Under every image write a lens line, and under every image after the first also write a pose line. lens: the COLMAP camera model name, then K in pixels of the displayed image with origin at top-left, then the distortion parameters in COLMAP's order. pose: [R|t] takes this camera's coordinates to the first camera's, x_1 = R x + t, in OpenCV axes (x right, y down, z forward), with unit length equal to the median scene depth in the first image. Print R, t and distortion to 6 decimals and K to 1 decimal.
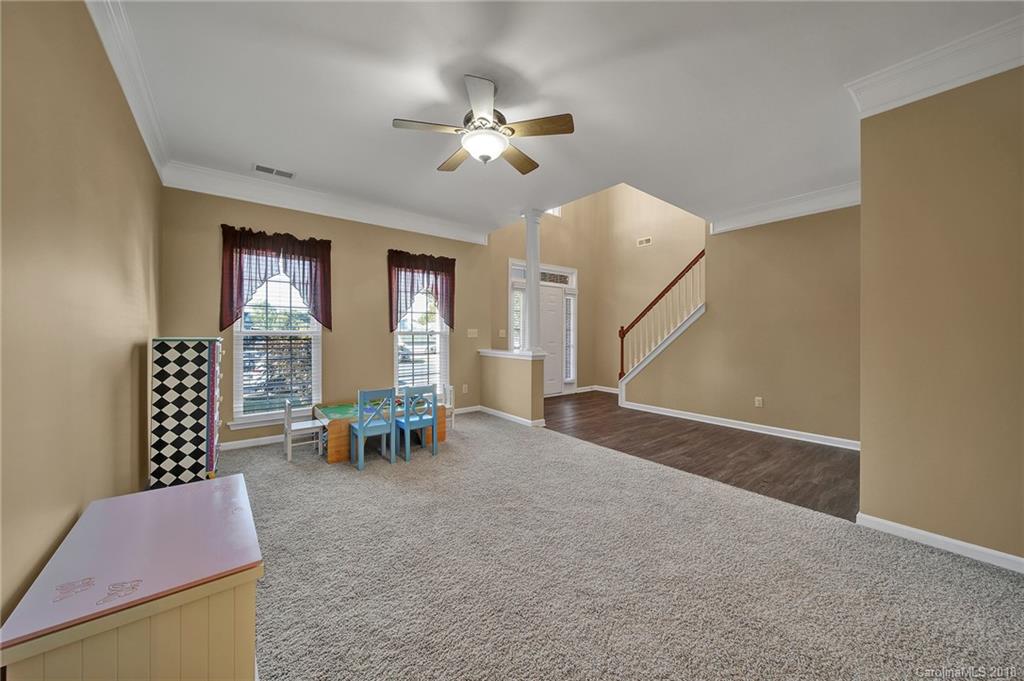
lens RADIAL K [[363.9, 0, 512.1], [0, 363.9, 335.4], [0, 0, 1]] dist [-0.000752, -0.000150]
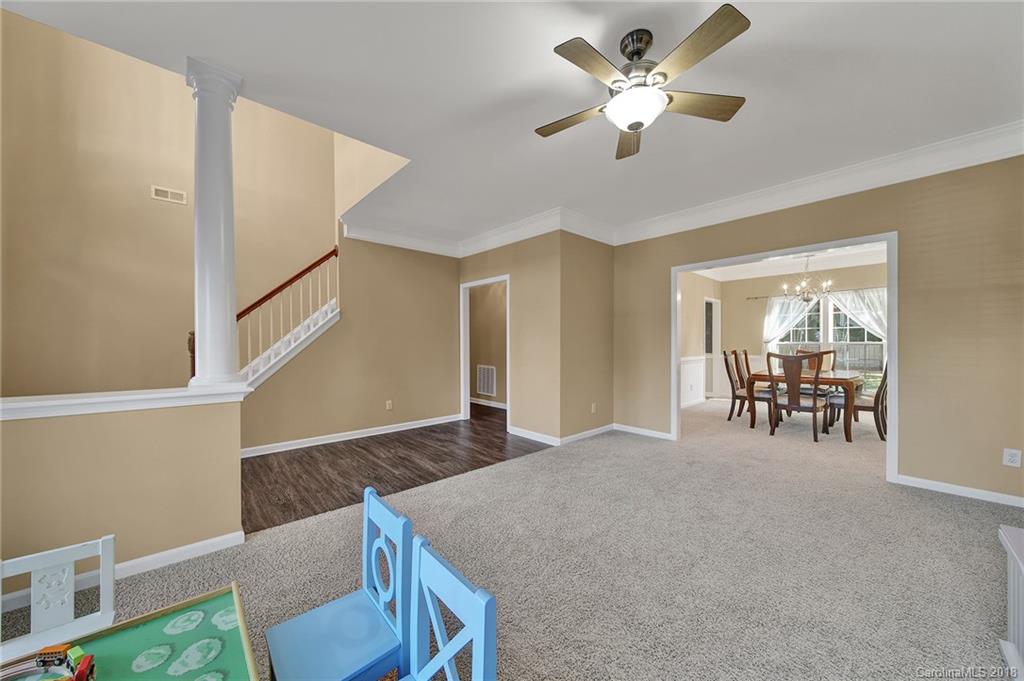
lens RADIAL K [[359.5, 0, 512.0], [0, 359.5, 340.5], [0, 0, 1]] dist [-0.000900, -0.000208]
pose [[-0.070864, 0.012474, 0.997408, -0.522429], [0.004747, 0.999915, -0.012168, 0.003009], [-0.997475, 0.003873, -0.070917, 0.837870]]
